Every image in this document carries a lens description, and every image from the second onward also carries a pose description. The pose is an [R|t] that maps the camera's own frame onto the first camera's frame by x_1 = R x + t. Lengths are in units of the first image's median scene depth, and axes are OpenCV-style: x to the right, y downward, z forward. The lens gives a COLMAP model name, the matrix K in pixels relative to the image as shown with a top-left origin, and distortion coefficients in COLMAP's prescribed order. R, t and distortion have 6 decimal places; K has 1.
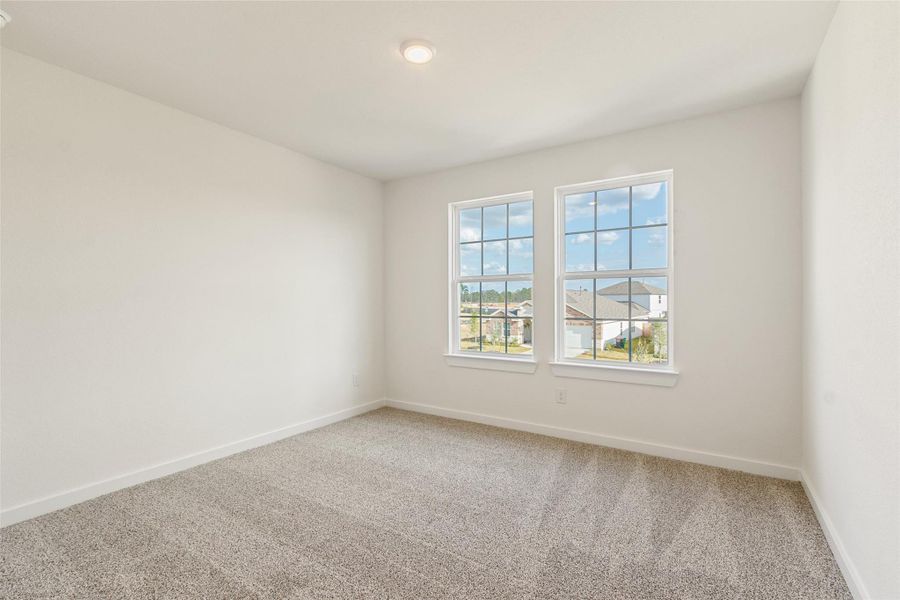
lens RADIAL K [[351.0, 0, 447.2], [0, 351.0, 302.9], [0, 0, 1]] dist [-0.000563, 0.000083]
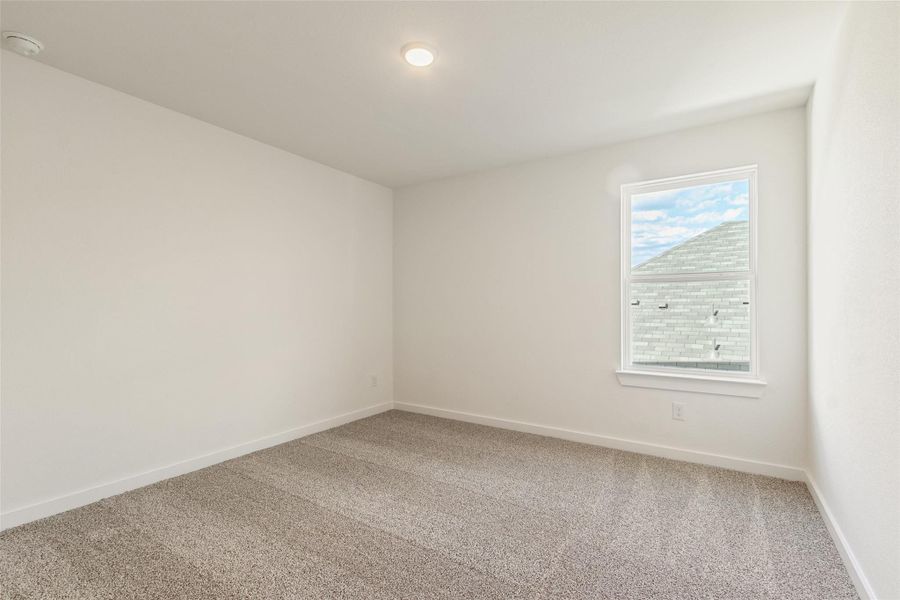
lens RADIAL K [[340.6, 0, 451.7], [0, 340.6, 316.0], [0, 0, 1]] dist [0.015544, -0.009064]
pose [[0.999702, 0.002017, 0.024309, -0.099114], [-0.002613, 0.999696, 0.024521, -0.000275], [-0.024252, -0.024577, 0.999404, 0.052154]]
